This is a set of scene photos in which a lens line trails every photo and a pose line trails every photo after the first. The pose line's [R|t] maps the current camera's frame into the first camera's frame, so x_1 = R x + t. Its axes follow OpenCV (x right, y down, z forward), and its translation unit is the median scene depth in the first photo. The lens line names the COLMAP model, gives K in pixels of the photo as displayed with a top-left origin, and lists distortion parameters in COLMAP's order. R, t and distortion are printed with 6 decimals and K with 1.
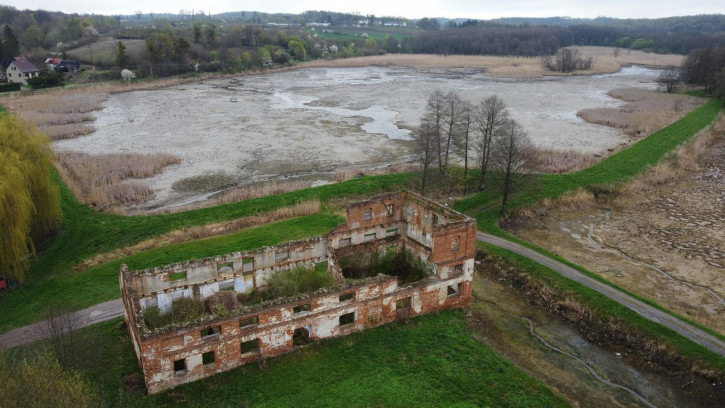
lens RADIAL K [[548.1, 0, 361.9], [0, 548.1, 200.6], [0, 0, 1]] dist [-0.003497, -0.002234]
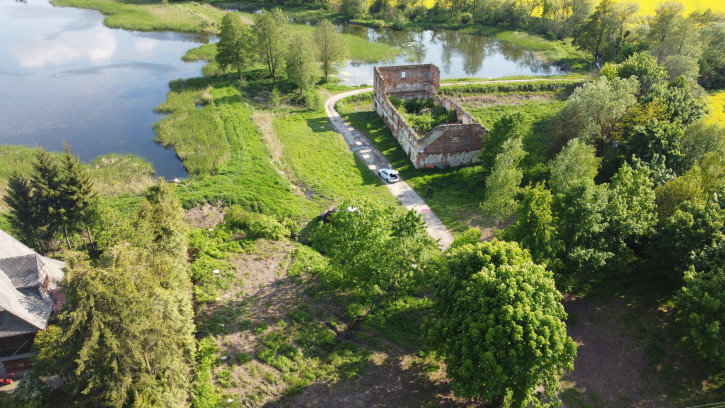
lens RADIAL K [[548.1, 0, 356.2], [0, 548.1, 209.2], [0, 0, 1]] dist [-0.003497, -0.002234]
pose [[0.320014, -0.459294, 0.828637, -0.549194], [0.296314, 0.879274, 0.372927, -0.099891], [-0.899883, 0.126195, 0.417476, 0.141630]]
